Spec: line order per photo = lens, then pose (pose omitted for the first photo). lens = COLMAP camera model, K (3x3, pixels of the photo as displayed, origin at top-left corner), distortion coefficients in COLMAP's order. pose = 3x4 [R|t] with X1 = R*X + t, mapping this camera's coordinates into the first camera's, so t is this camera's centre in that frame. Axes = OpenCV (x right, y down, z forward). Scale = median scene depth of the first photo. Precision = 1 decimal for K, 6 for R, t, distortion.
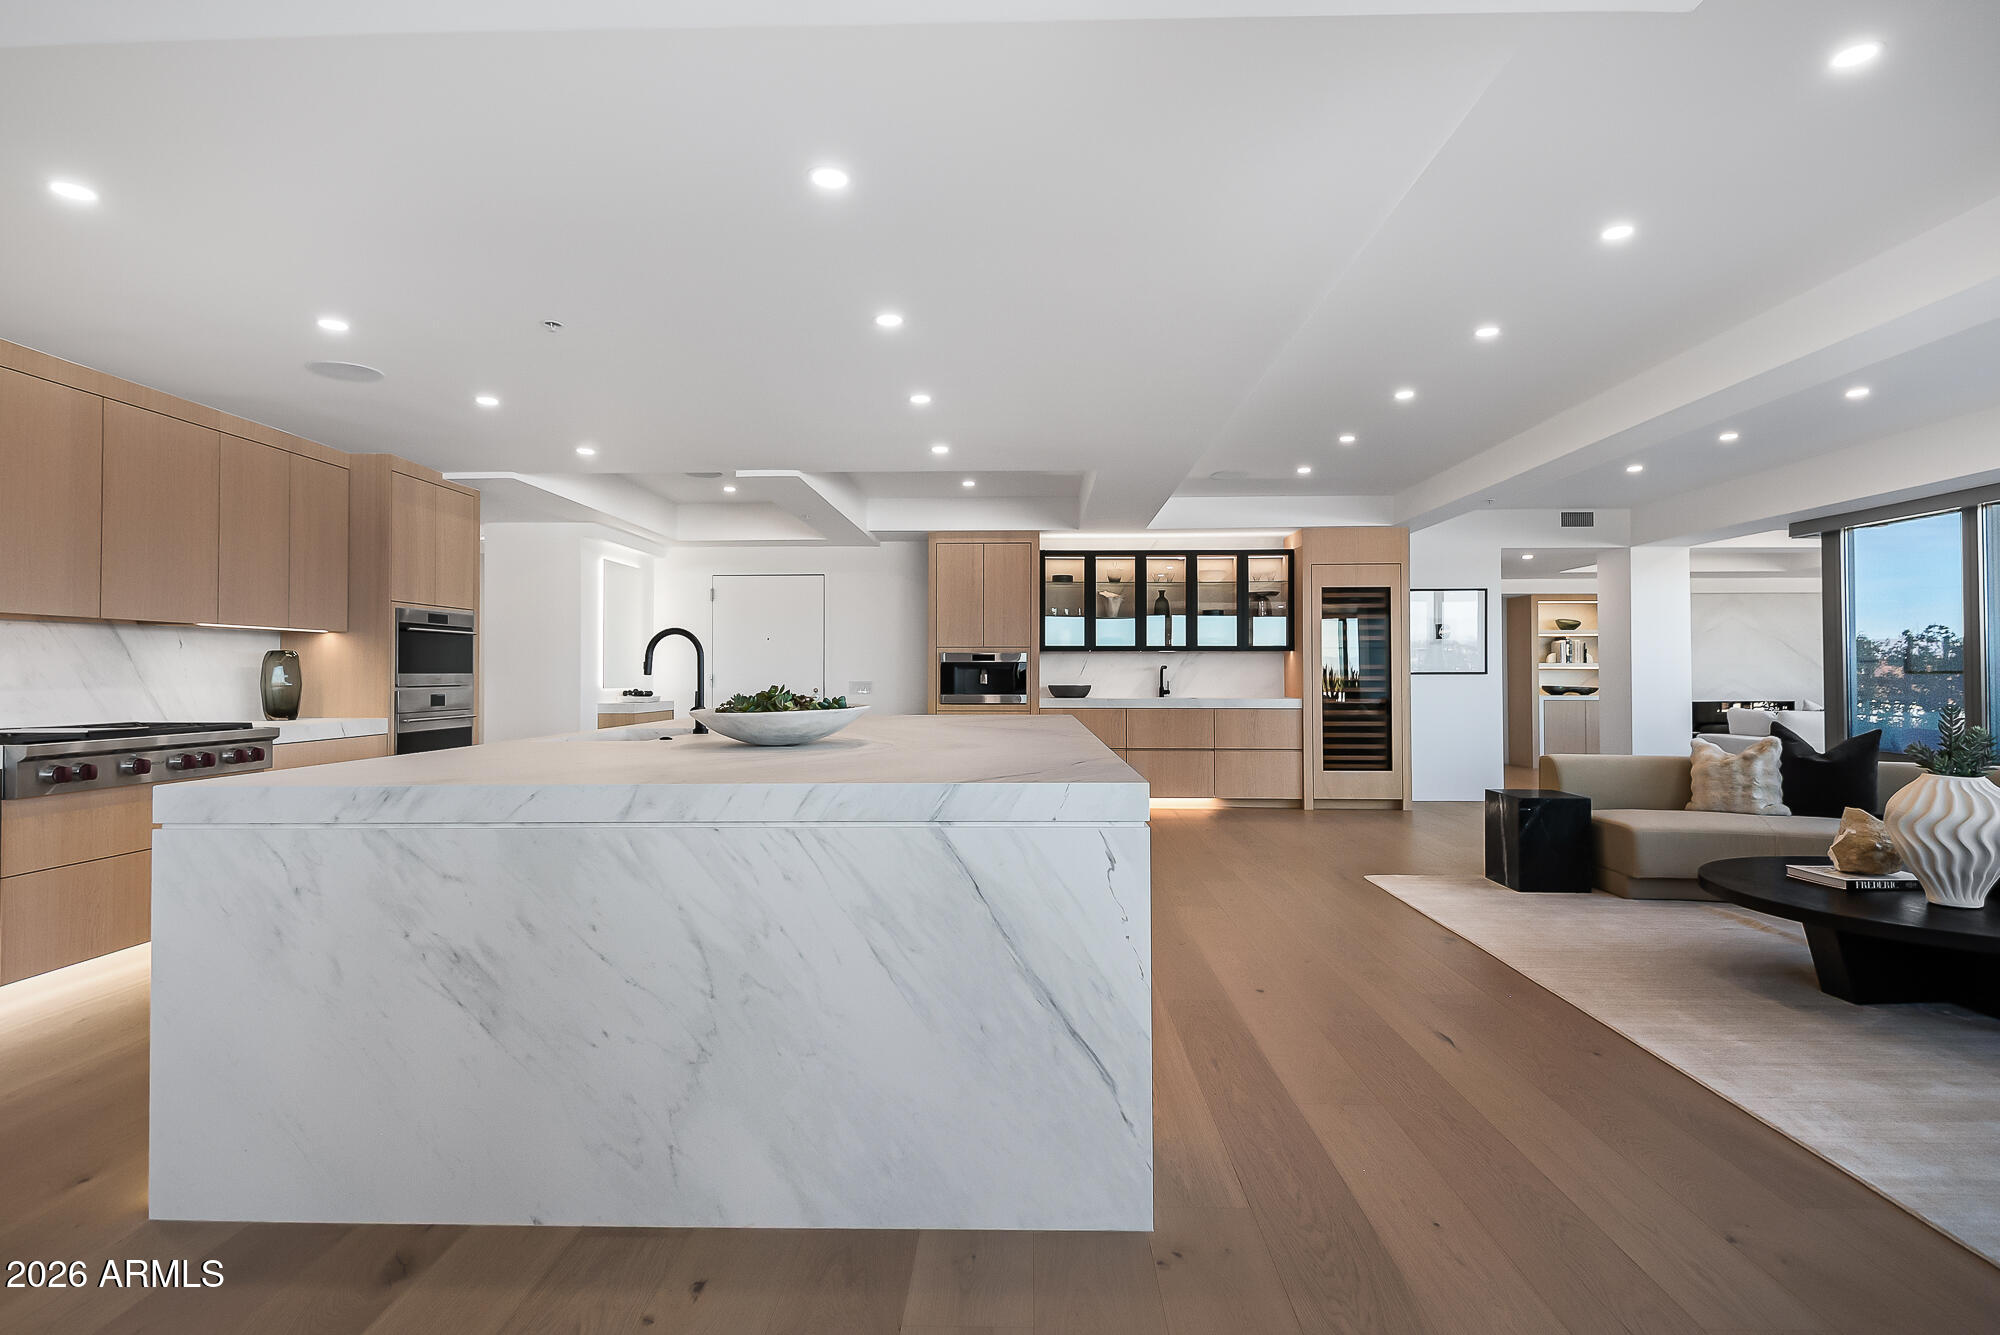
lens RADIAL K [[994.7, 0, 1000.0], [0, 994.7, 667.5], [0, 0, 1]] dist [0.039625, -0.028712]
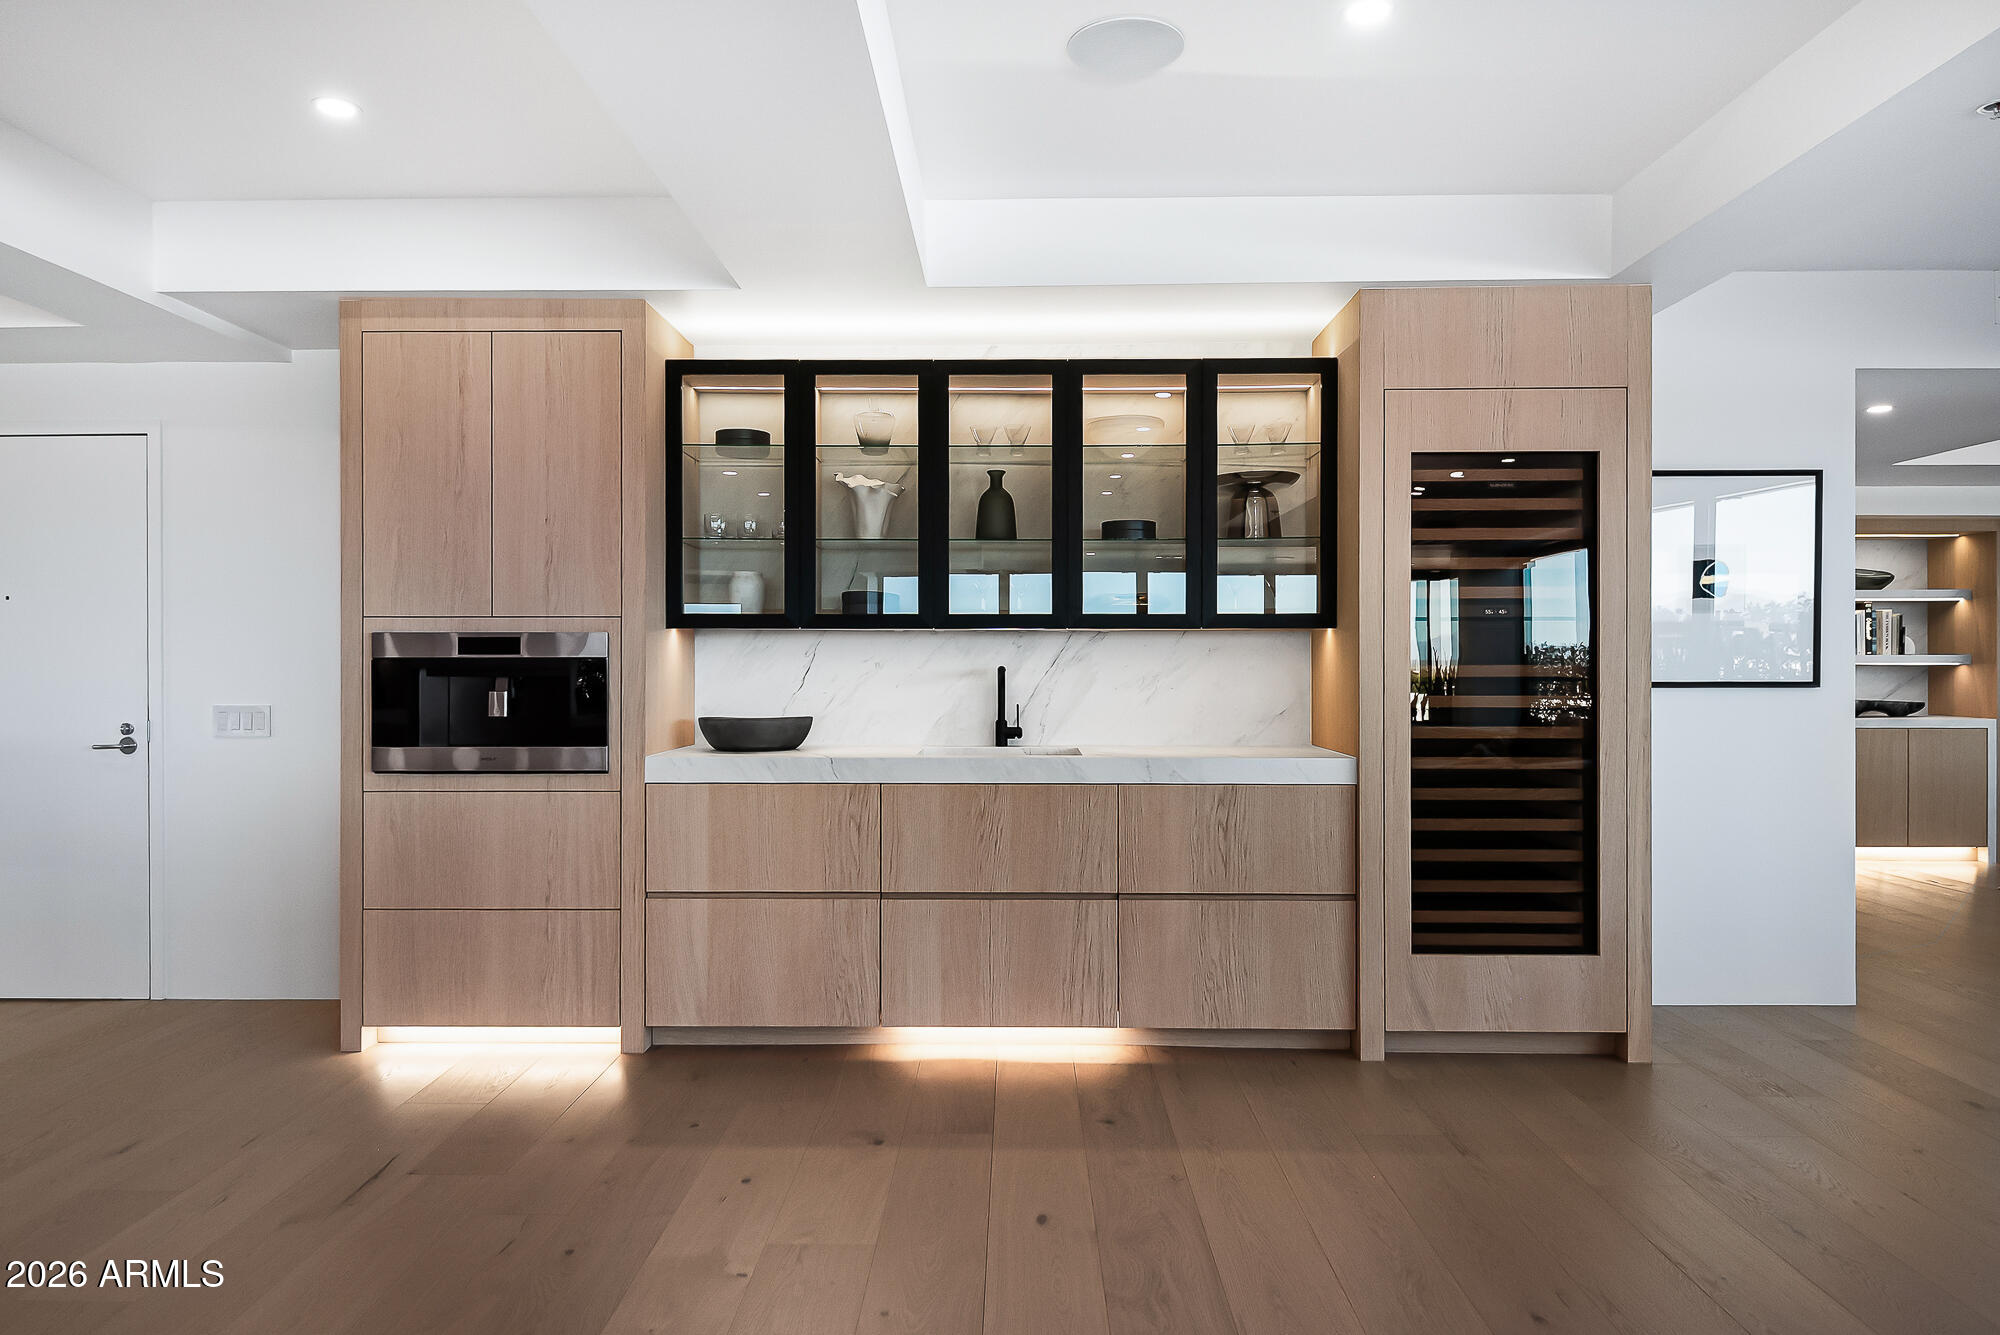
lens RADIAL K [[1263.0, 0, 998.6], [0, 1263.0, 677.3], [0, 0, 1]] dist [0.004515, 0.001447]
pose [[0.999885, -0.000638, 0.015181, 0.163352], [0.000365, 0.999837, 0.018025, -0.006586], [-0.015190, -0.018018, 0.999722, 0.535126]]
